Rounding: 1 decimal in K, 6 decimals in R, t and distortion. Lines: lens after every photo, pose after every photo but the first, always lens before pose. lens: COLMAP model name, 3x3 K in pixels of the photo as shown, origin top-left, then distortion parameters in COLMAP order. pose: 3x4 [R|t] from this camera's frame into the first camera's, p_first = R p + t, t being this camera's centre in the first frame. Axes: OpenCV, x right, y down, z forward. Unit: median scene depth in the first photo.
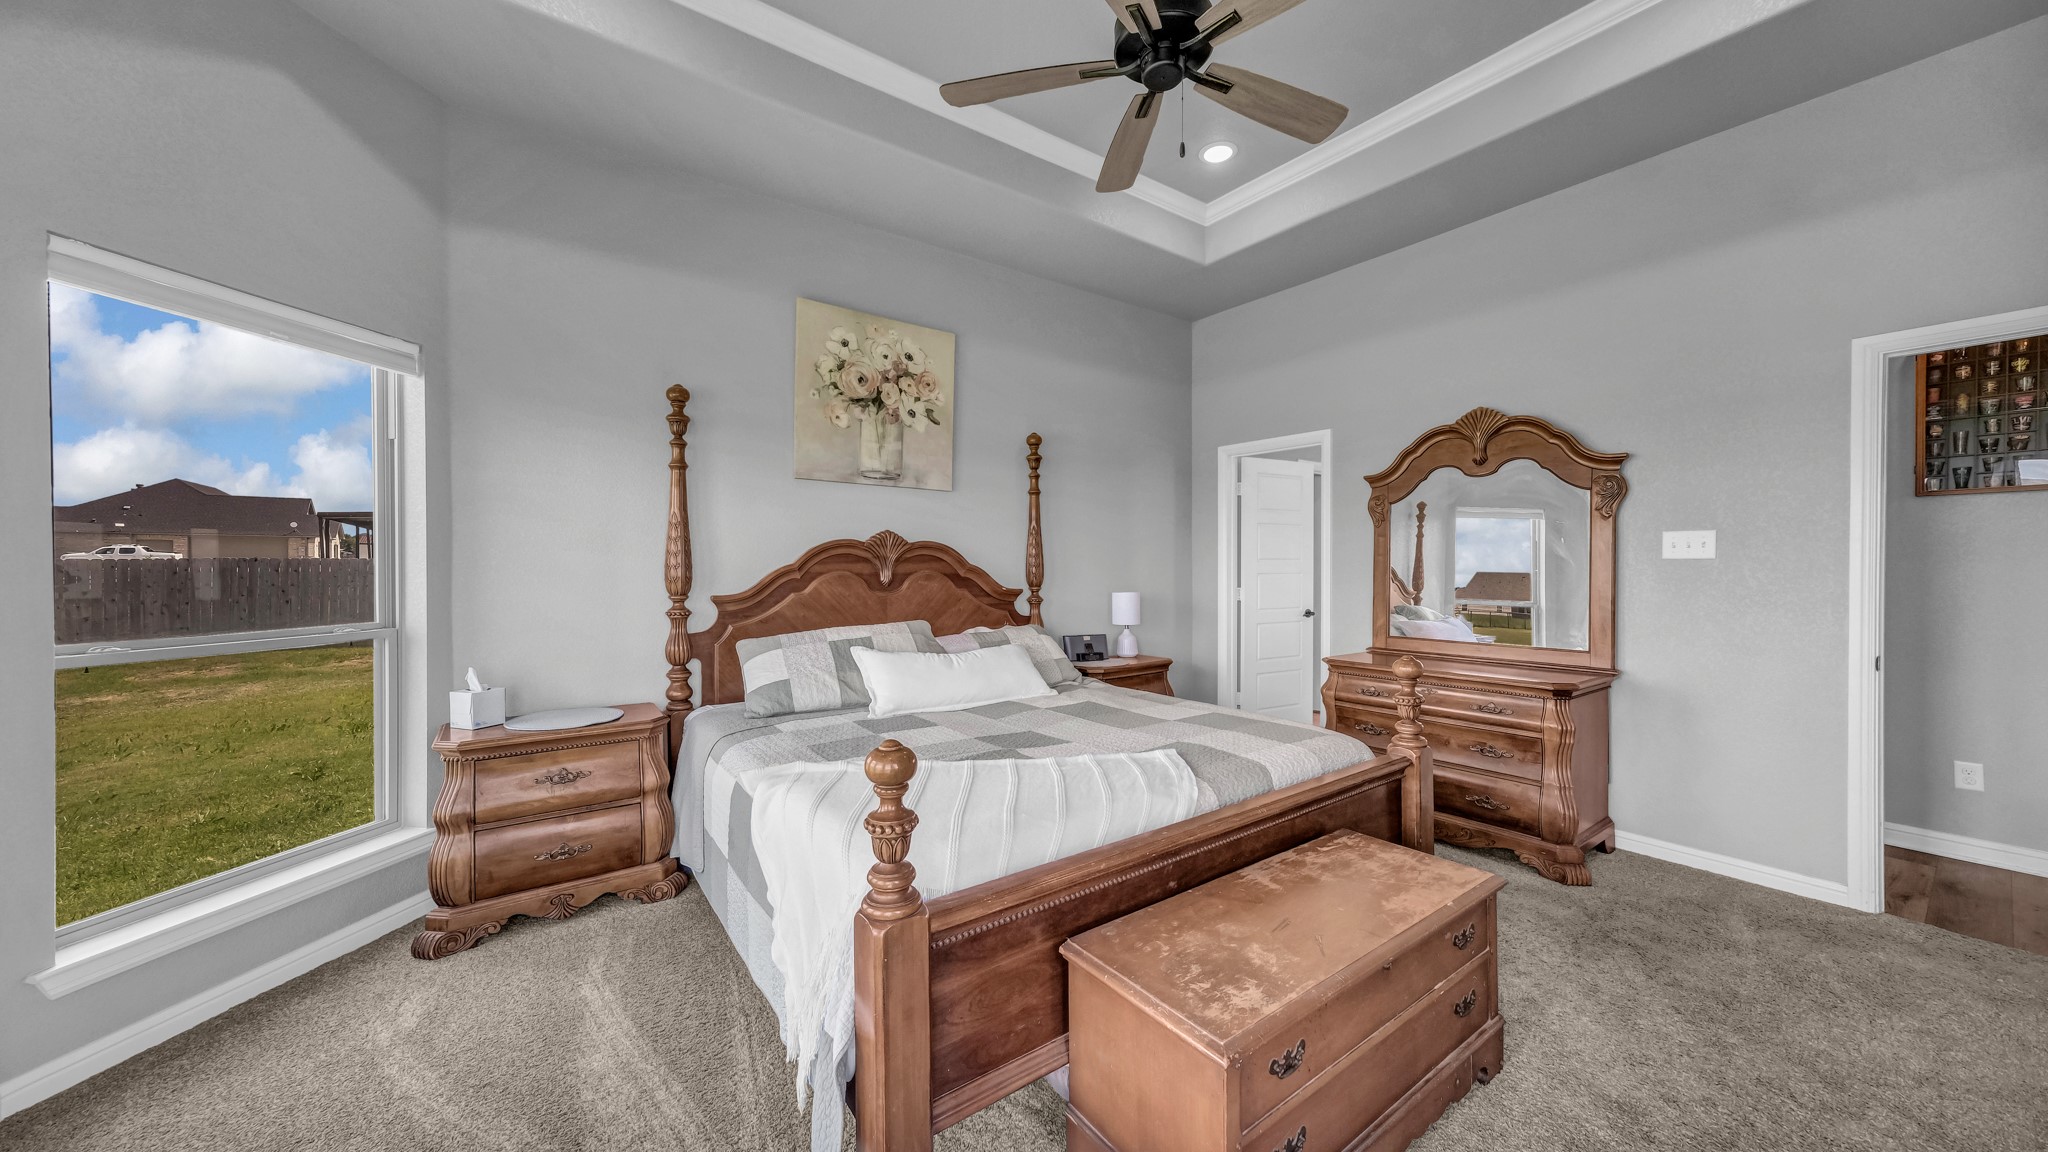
lens RADIAL K [[716.2, 0, 1006.8], [0, 716.2, 566.2], [0, 0, 1]] dist [0.001603, 0.000315]
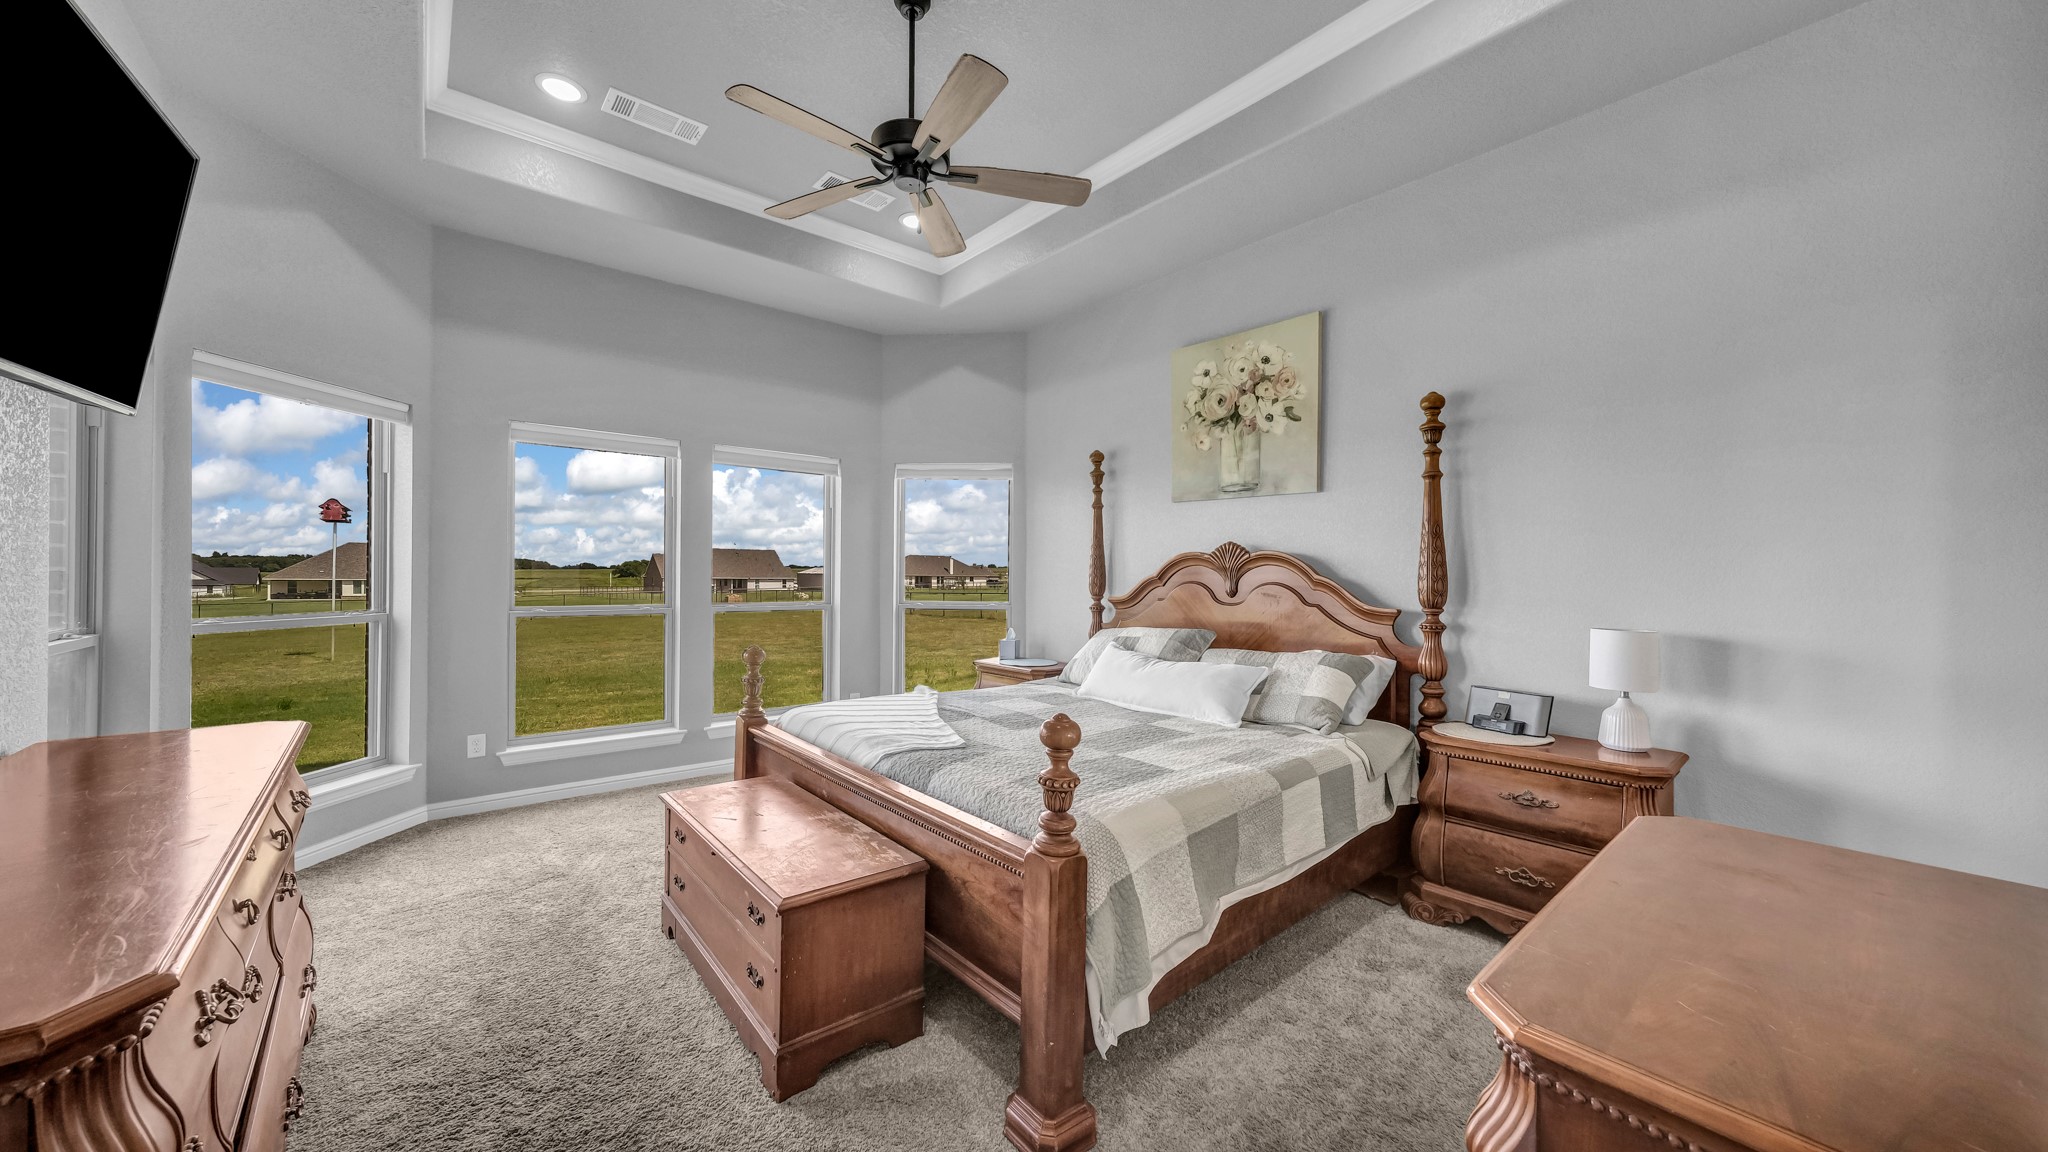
lens RADIAL K [[716.2, 0, 1006.8], [0, 716.2, 566.2], [0, 0, 1]] dist [0.001603, 0.000315]
pose [[0.069929, -0.005763, -0.997535, 0.817228], [-0.005873, 0.999964, -0.006189, -0.007203], [0.997535, 0.006291, 0.069892, 0.600591]]
